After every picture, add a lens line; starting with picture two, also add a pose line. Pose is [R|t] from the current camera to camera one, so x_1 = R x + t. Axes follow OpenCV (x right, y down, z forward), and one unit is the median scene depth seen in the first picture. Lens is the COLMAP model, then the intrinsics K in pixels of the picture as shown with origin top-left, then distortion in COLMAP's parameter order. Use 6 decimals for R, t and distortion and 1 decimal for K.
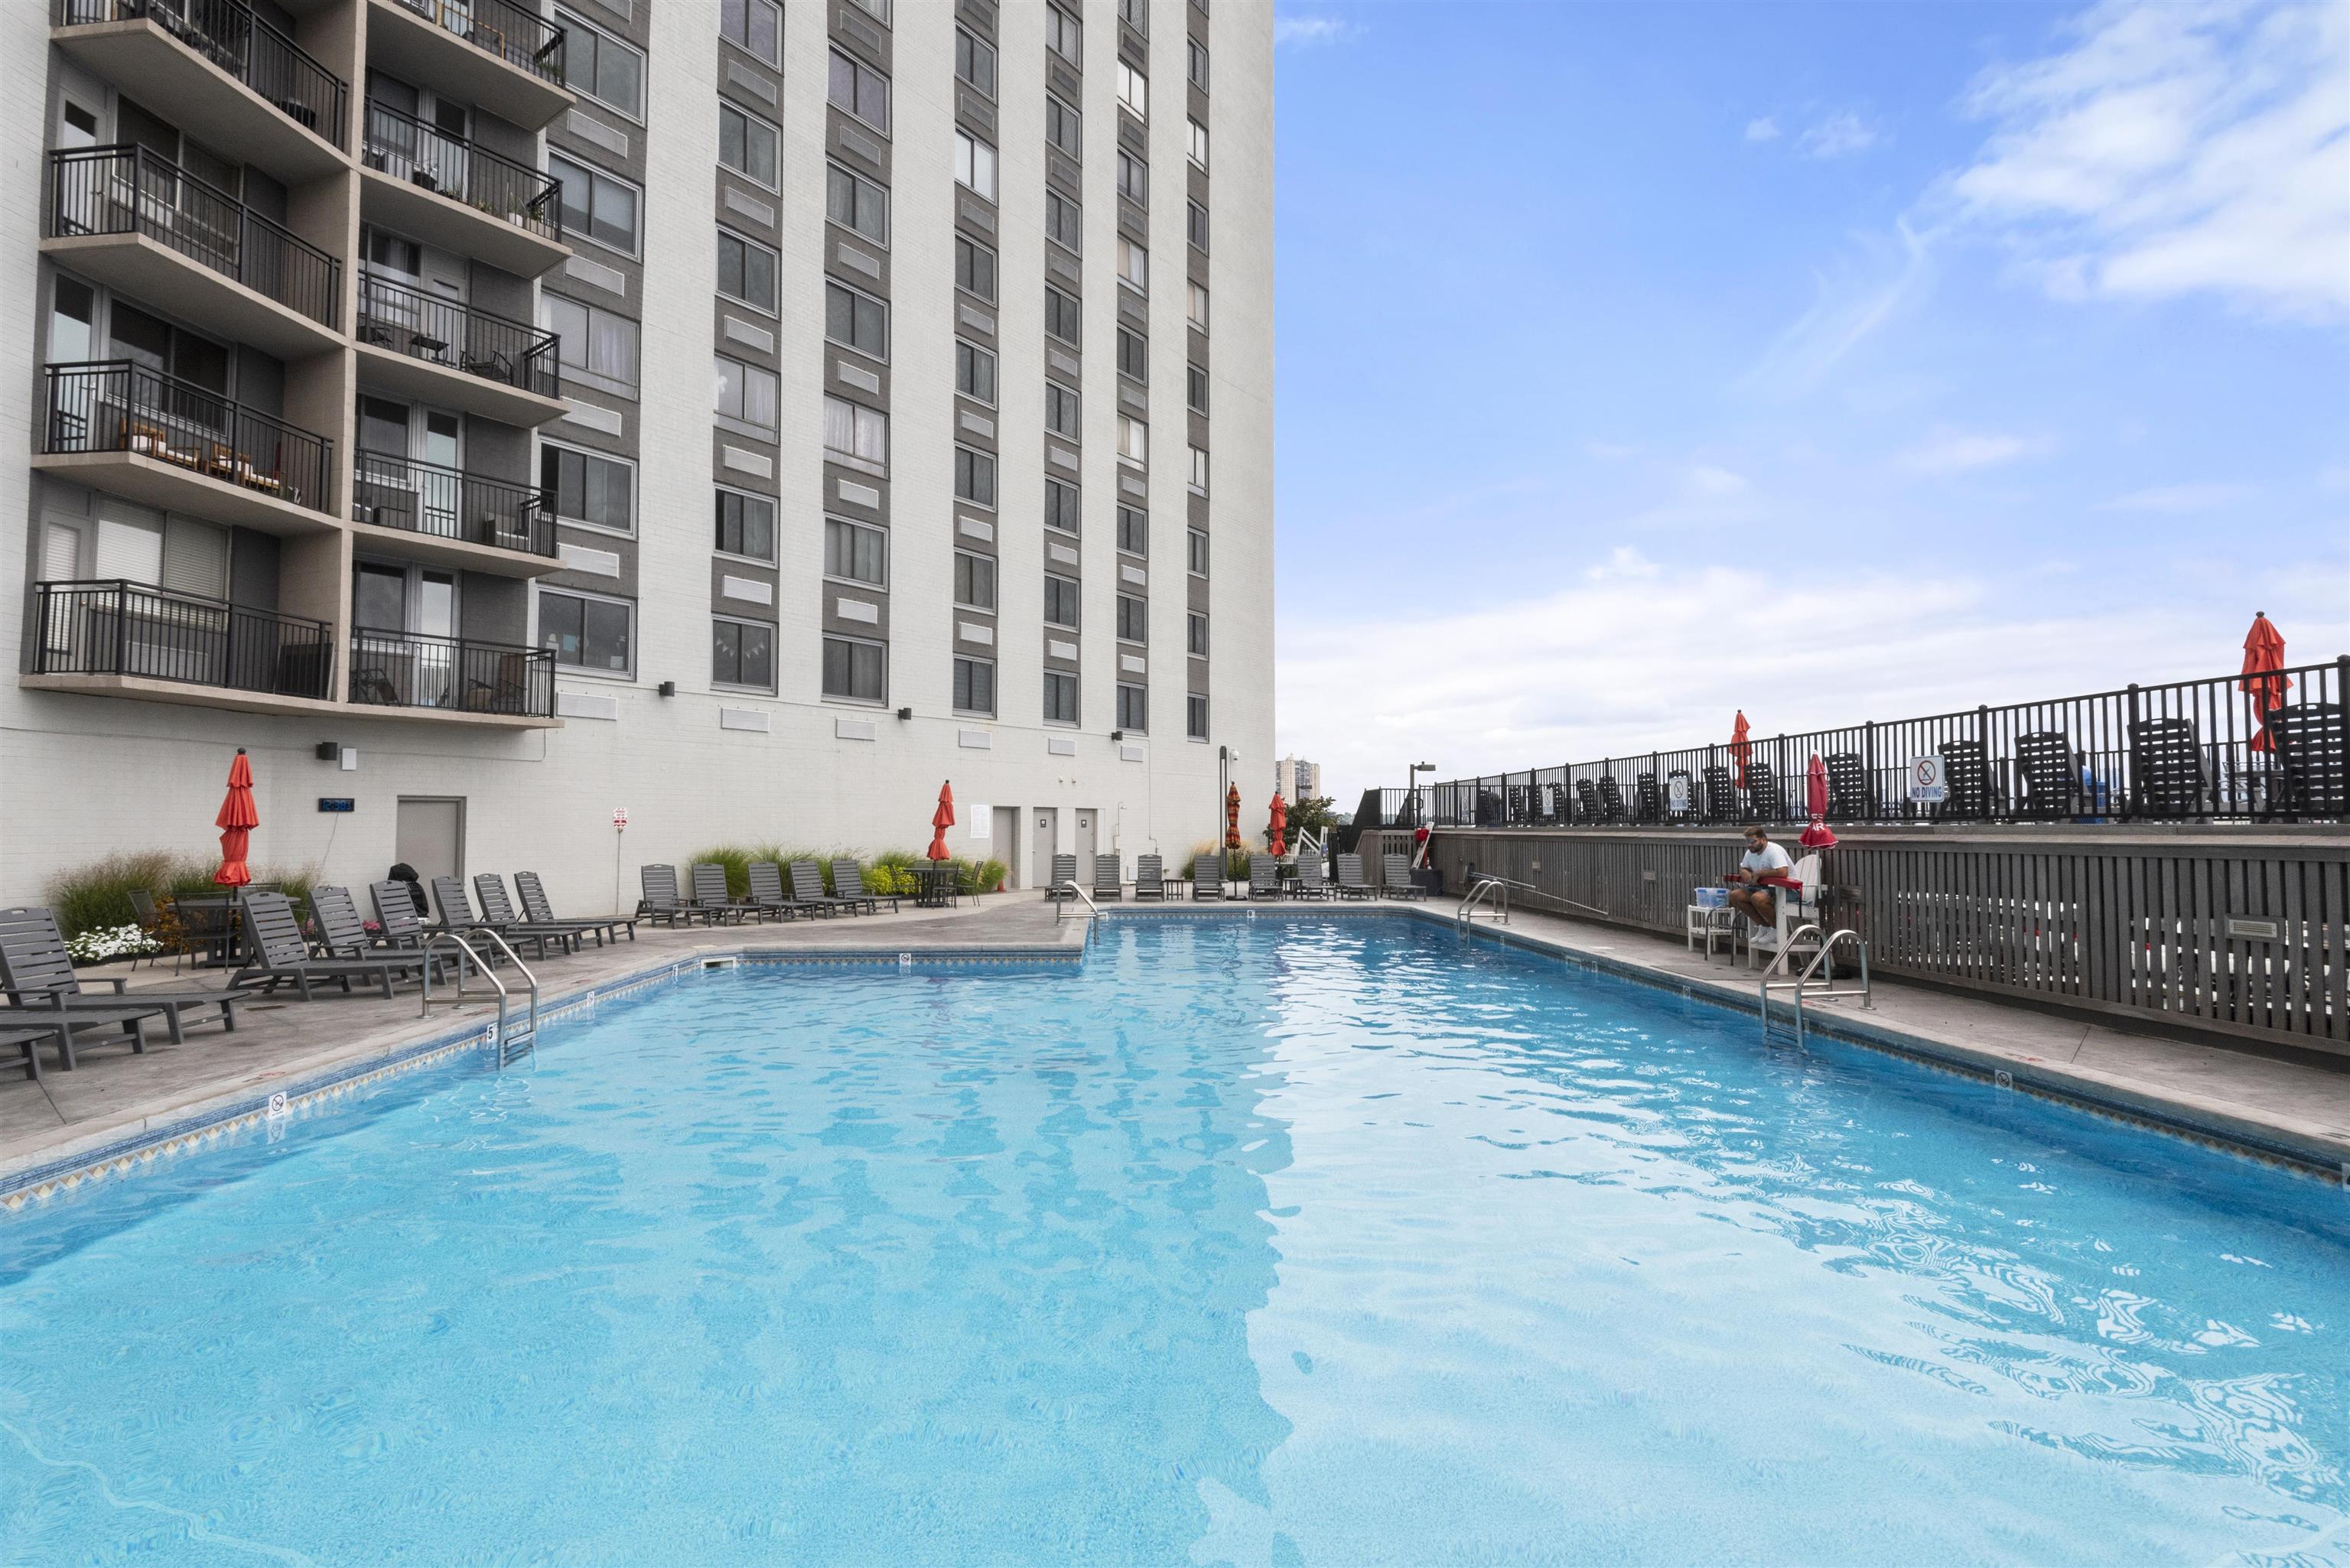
lens RADIAL K [[1104.7, 0, 1175.0], [0, 1104.7, 784.0], [0, 0, 1]] dist [0.018640, -0.020134]
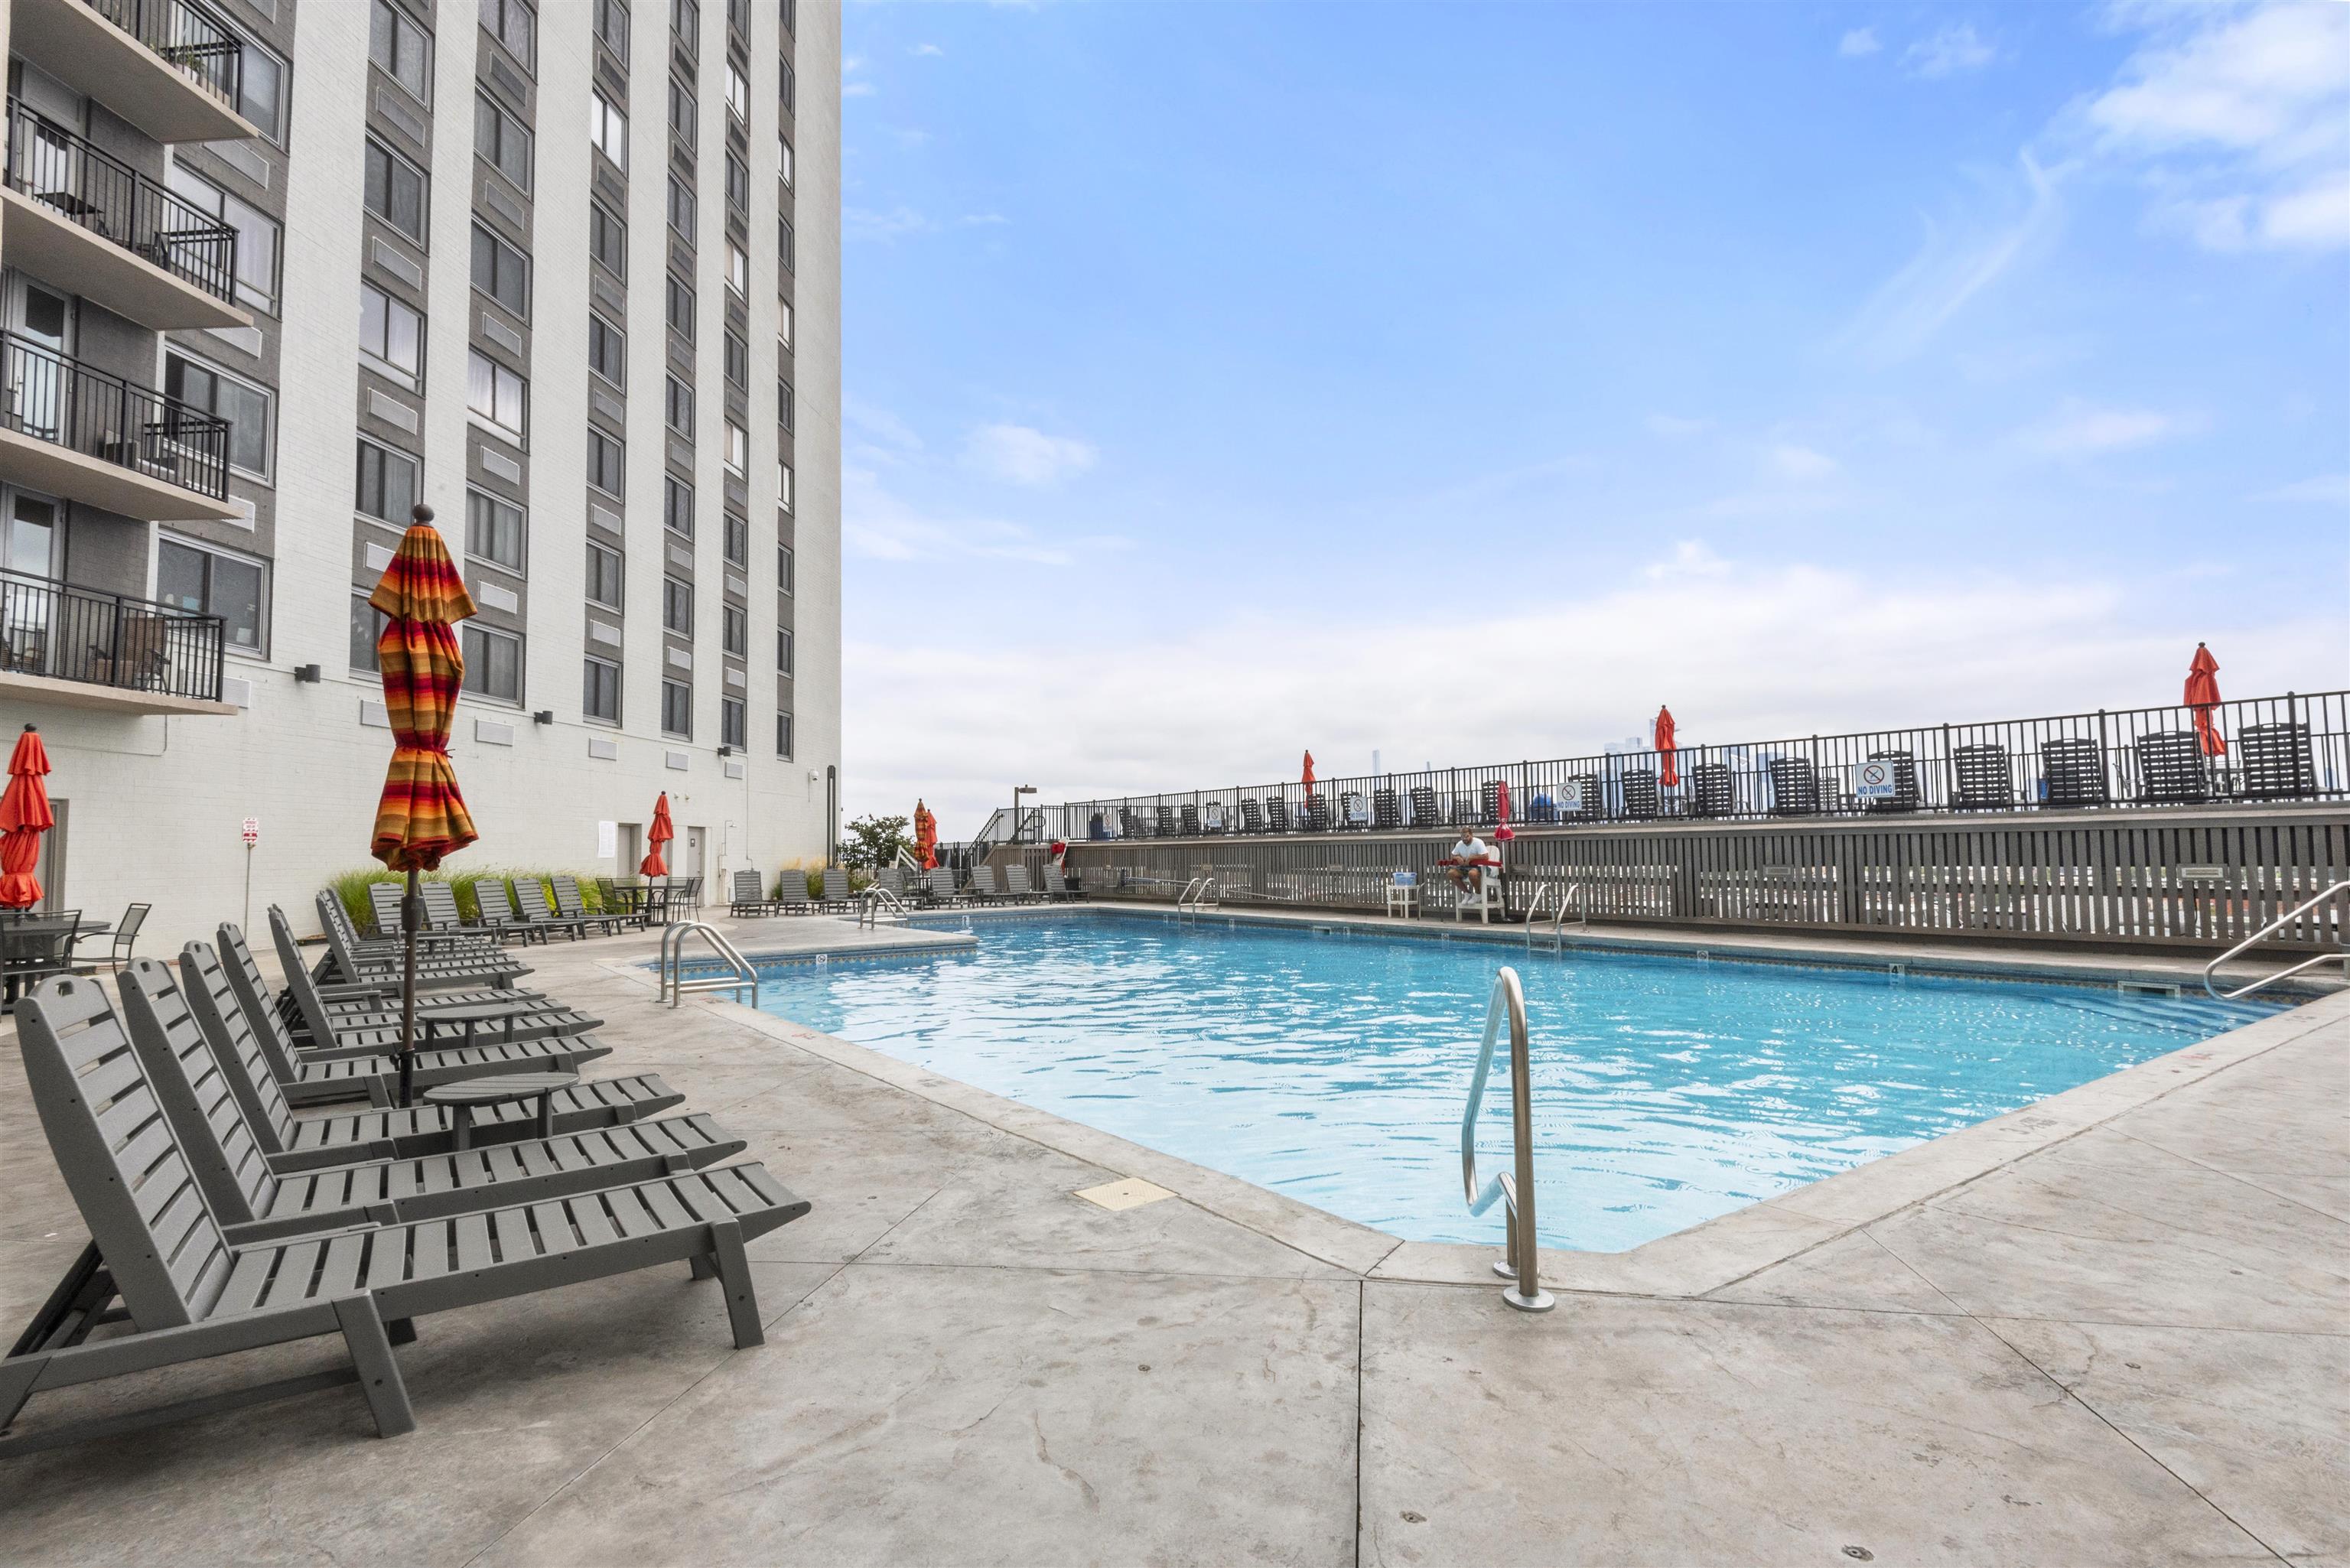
lens RADIAL K [[1104.7, 0, 1175.0], [0, 1104.7, 784.0], [0, 0, 1]] dist [0.018640, -0.020134]
pose [[0.840672, 0.022304, 0.541085, -0.313076], [-0.007648, 0.999541, -0.029319, 0.013036], [-0.541491, 0.020509, 0.840457, -0.026866]]
